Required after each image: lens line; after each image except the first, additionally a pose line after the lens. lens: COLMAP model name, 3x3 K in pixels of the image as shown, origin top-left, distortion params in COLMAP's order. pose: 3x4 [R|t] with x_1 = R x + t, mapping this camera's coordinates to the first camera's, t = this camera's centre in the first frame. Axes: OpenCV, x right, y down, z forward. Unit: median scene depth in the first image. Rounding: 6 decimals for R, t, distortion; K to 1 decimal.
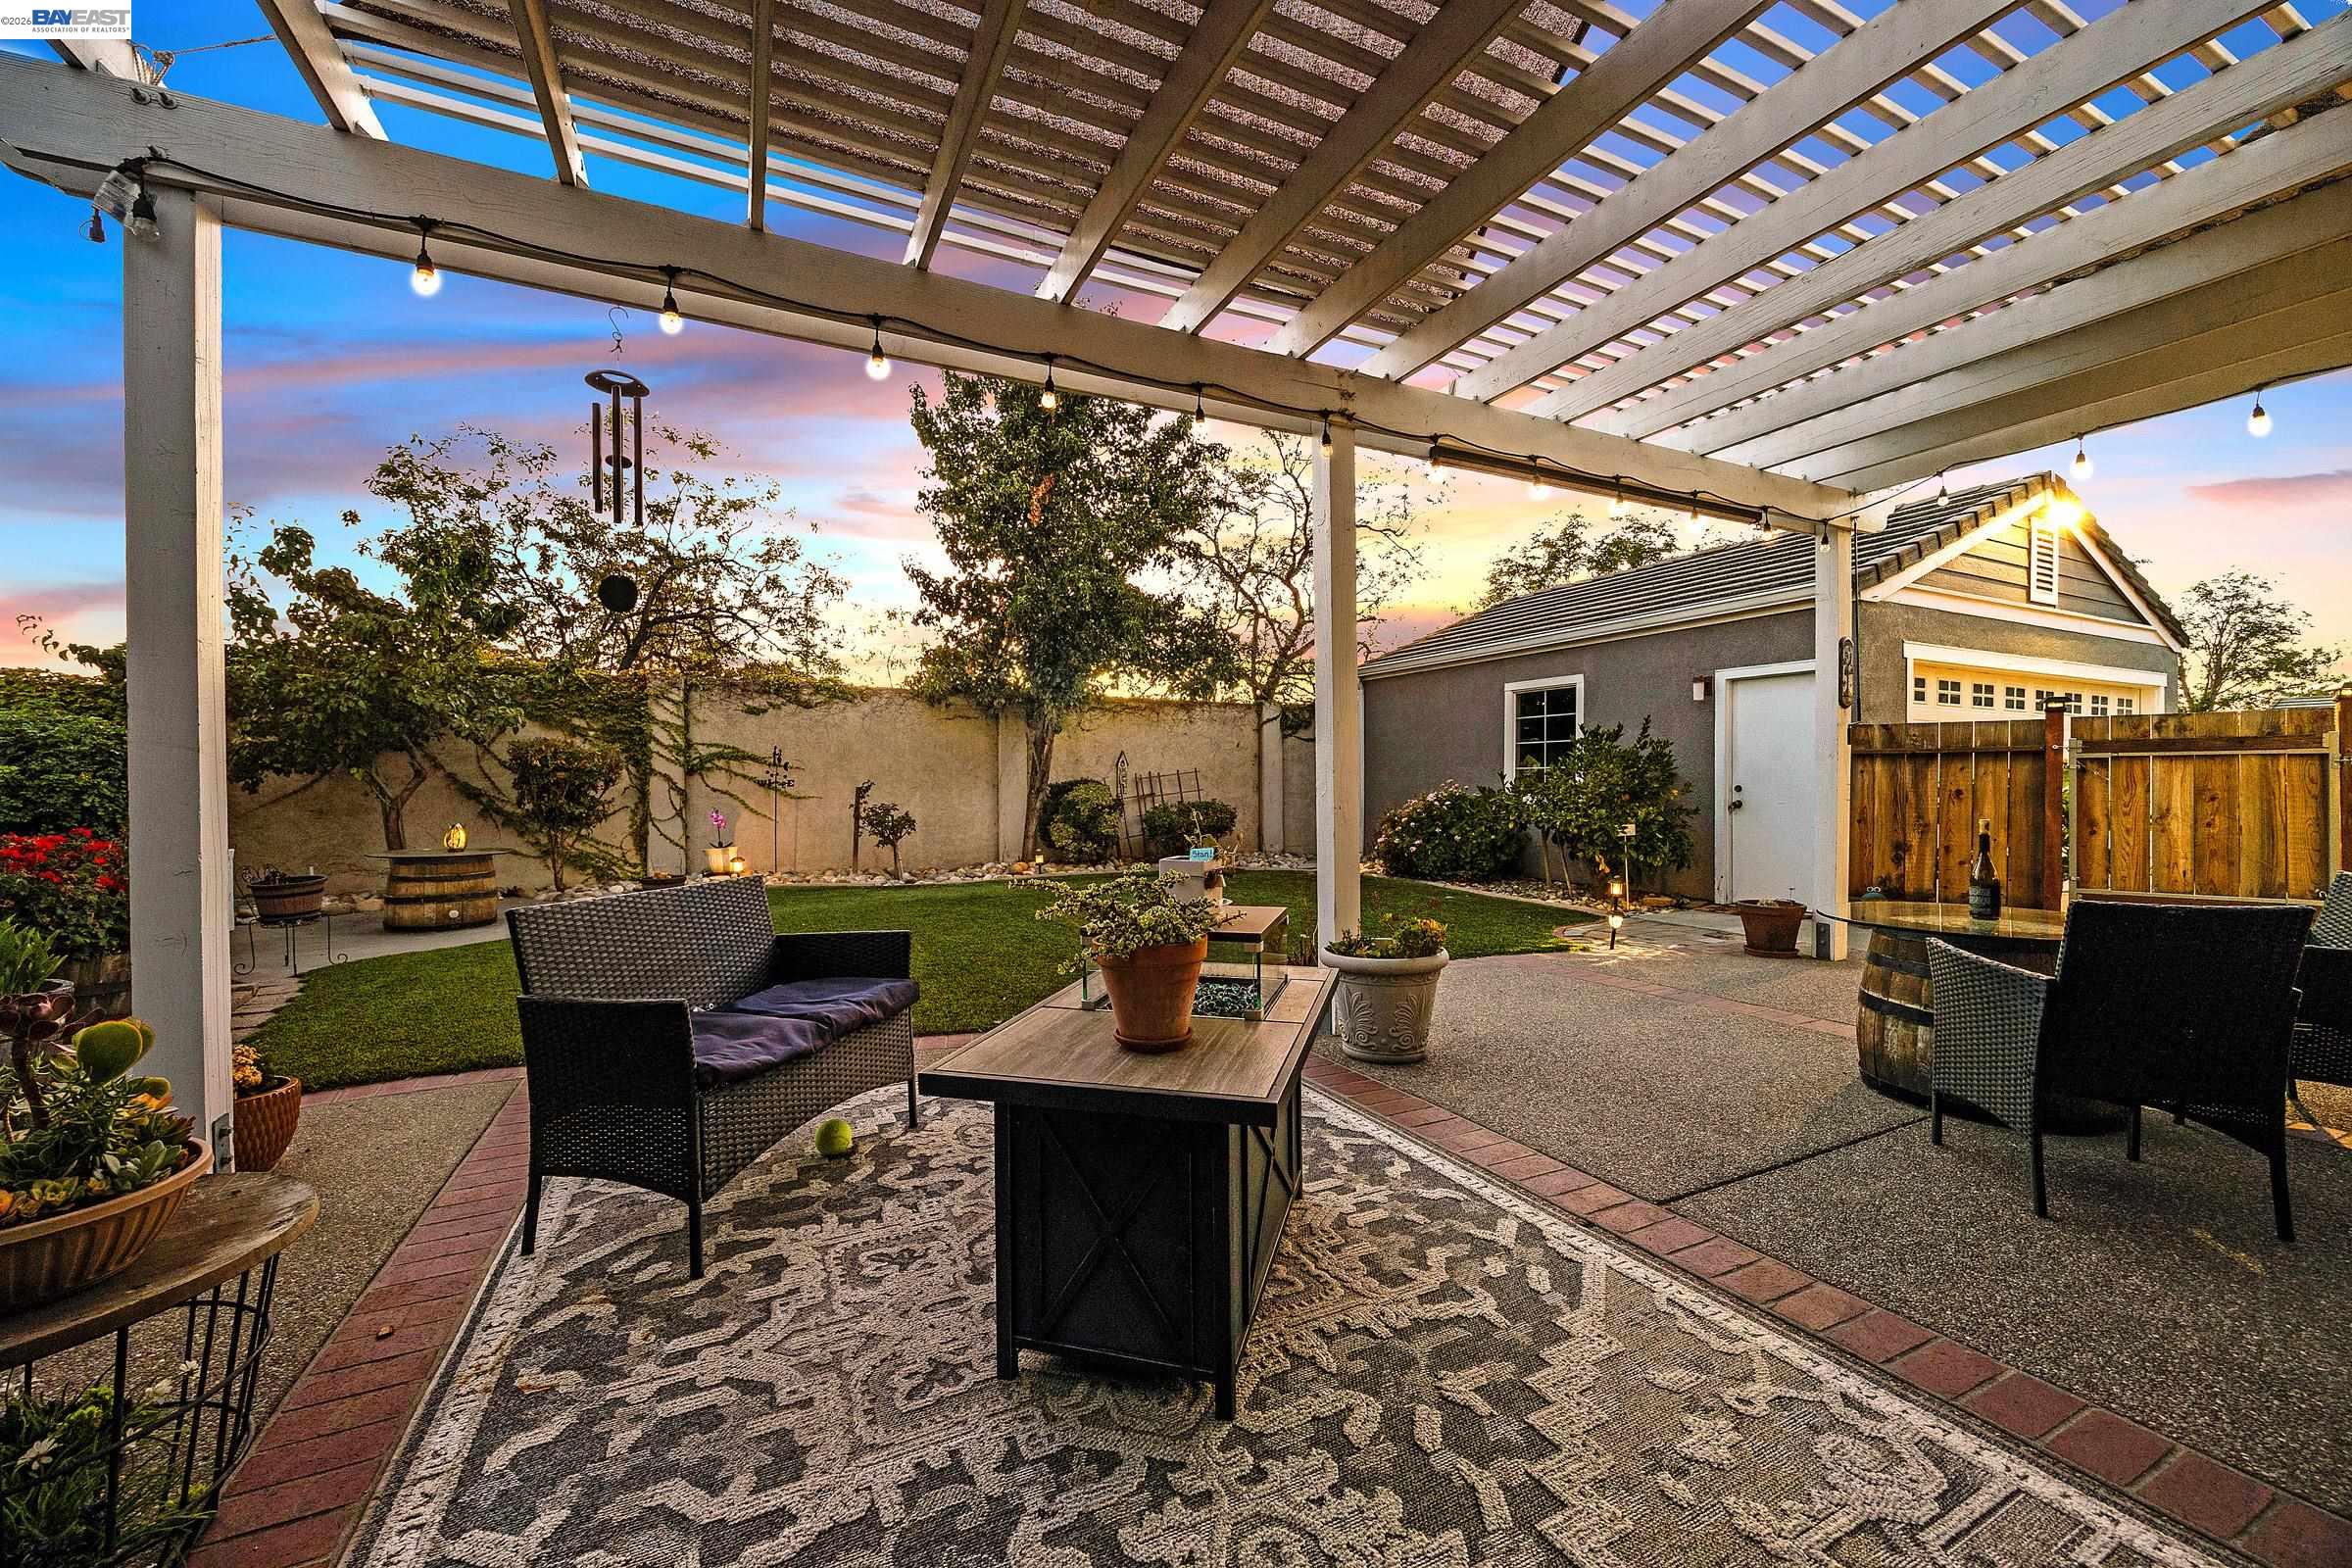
lens RADIAL K [[903.3, 0, 1174.0], [0, 903.3, 782.1], [0, 0, 1]] dist [0.003943, -0.000675]
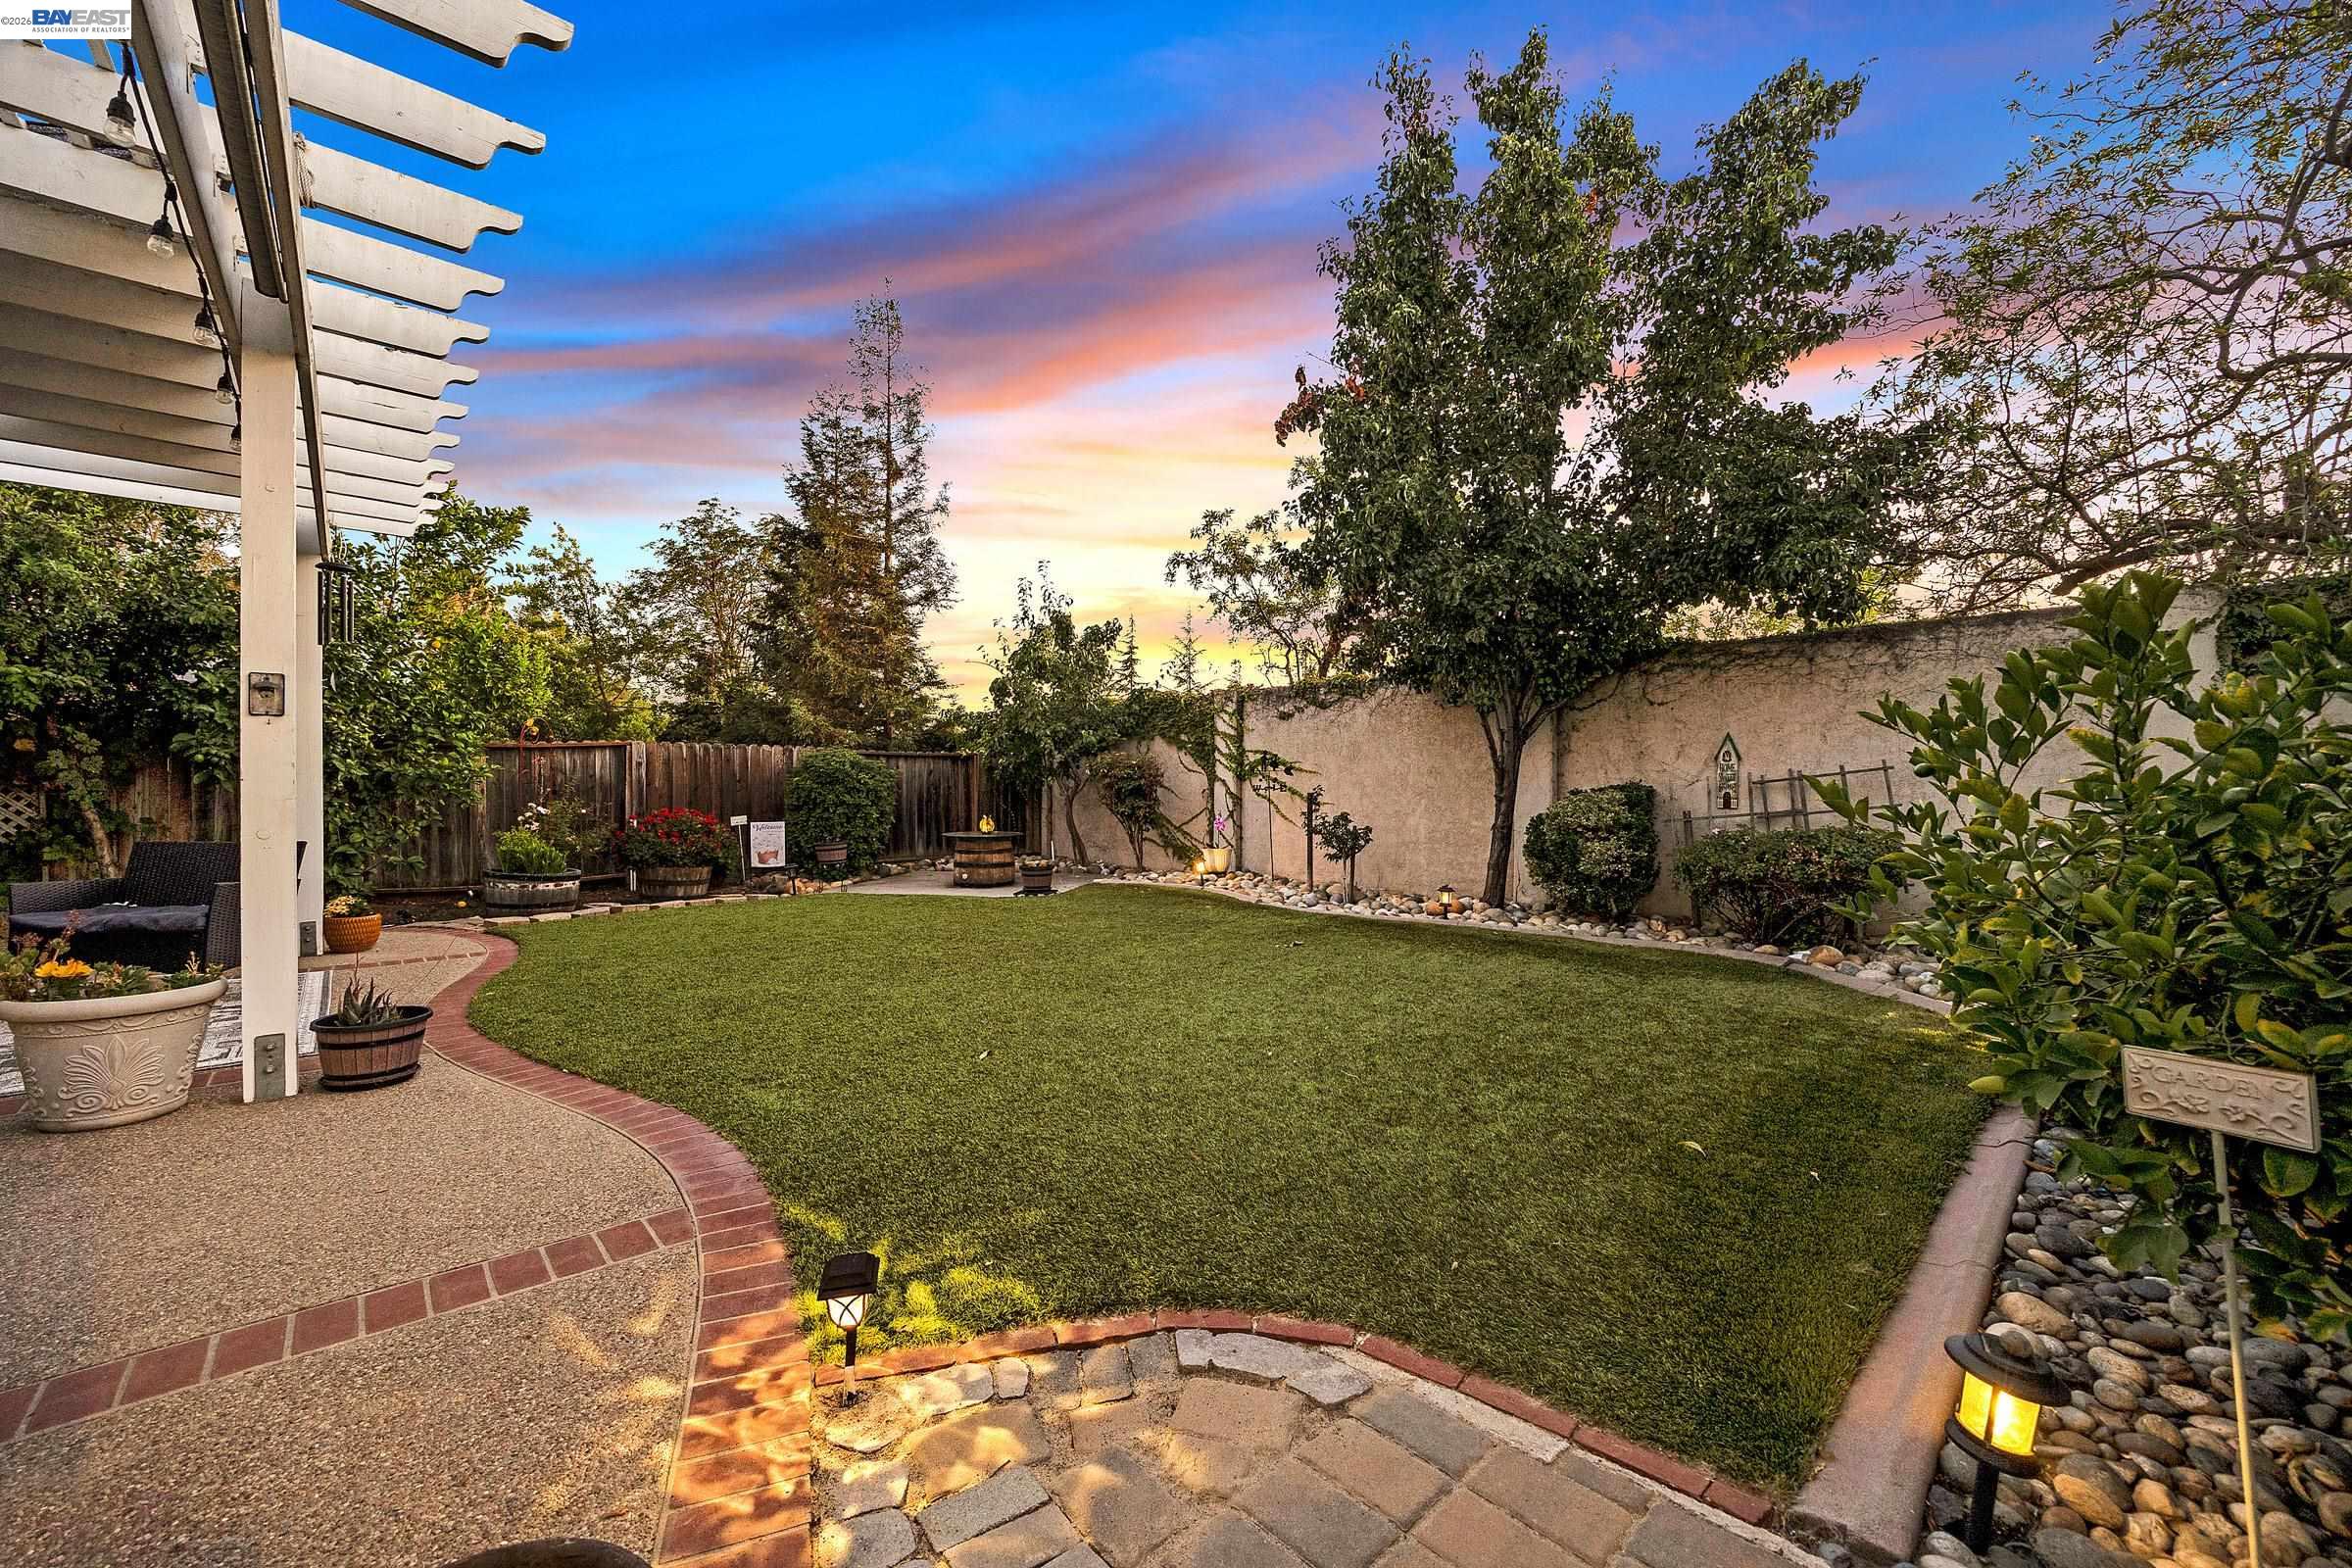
lens RADIAL K [[903.3, 0, 1180.7], [0, 903.3, 782.0], [0, 0, 1]] dist [0.003943, -0.000675]
pose [[0.286573, -0.002375, -0.958055, 0.474727], [-0.003203, 0.999989, -0.003437, -0.002028], [0.958053, 0.004054, 0.286563, 0.616067]]
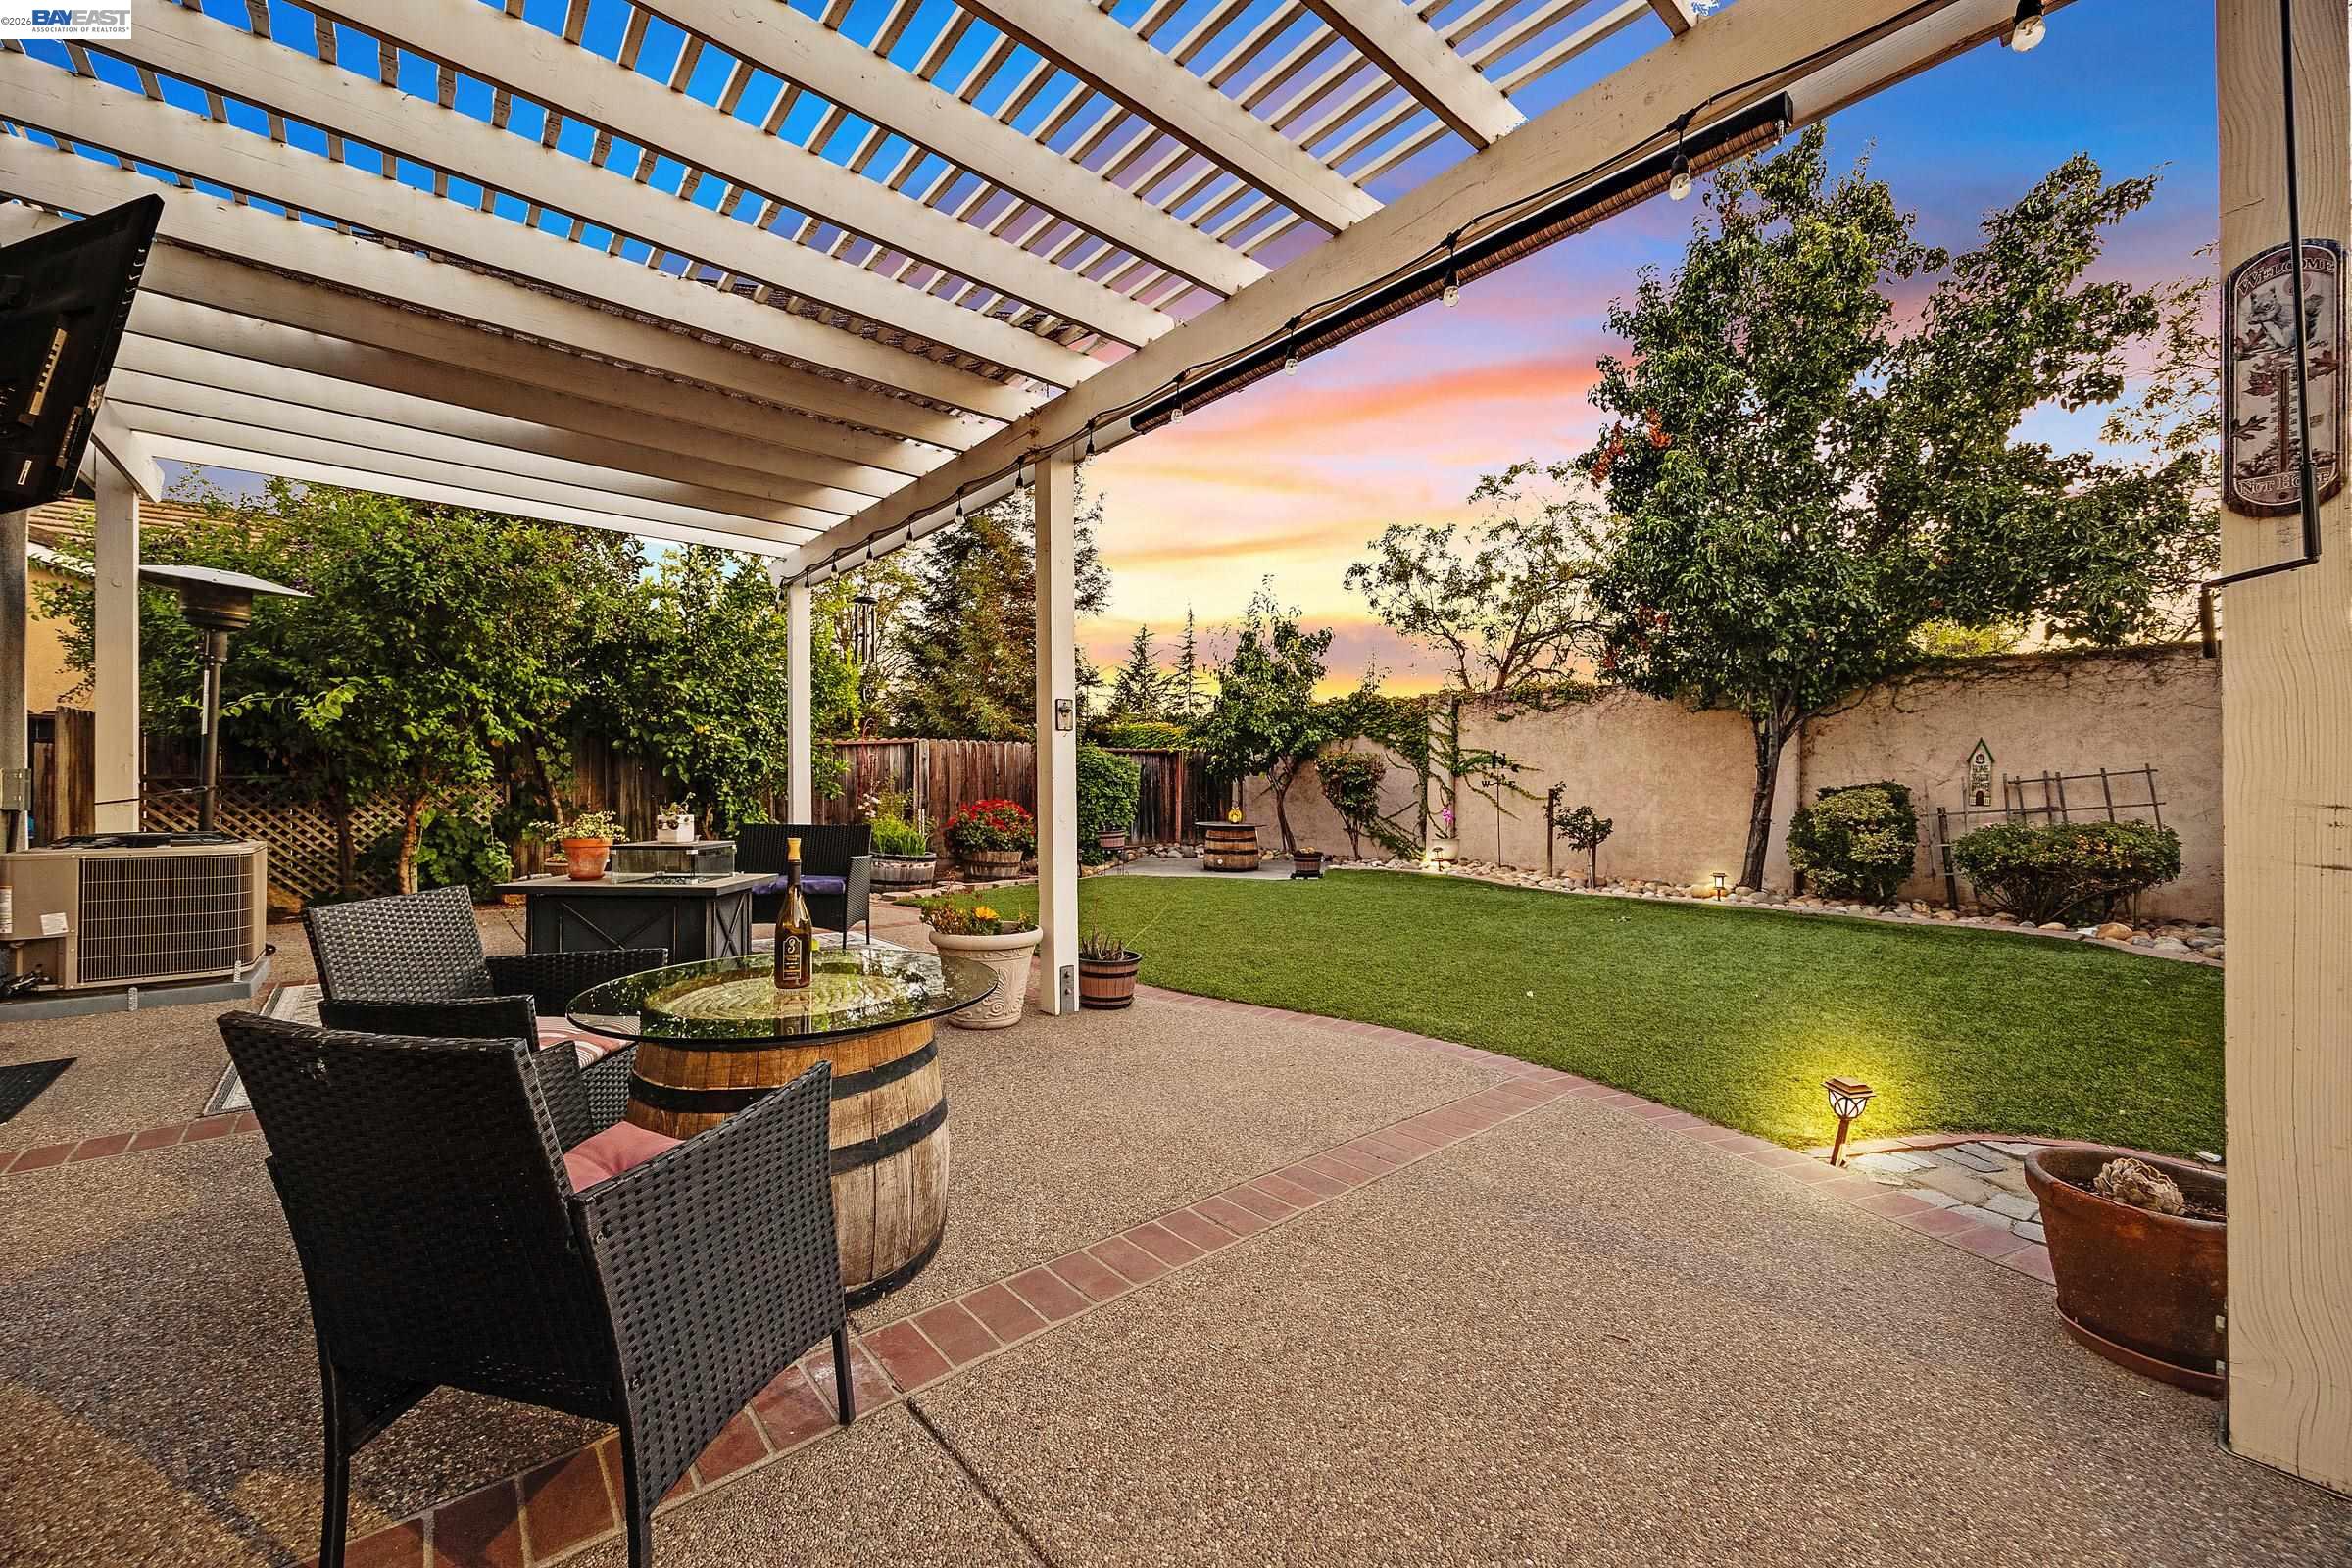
lens RADIAL K [[903.3, 0, 1184.9], [0, 903.3, 781.6], [0, 0, 1]] dist [0.003943, -0.000675]
pose [[0.262445, 0.006484, -0.964925, 0.507376], [-0.008315, 0.999955, 0.004458, -0.003684], [0.964911, 0.006854, 0.262487, 0.344769]]
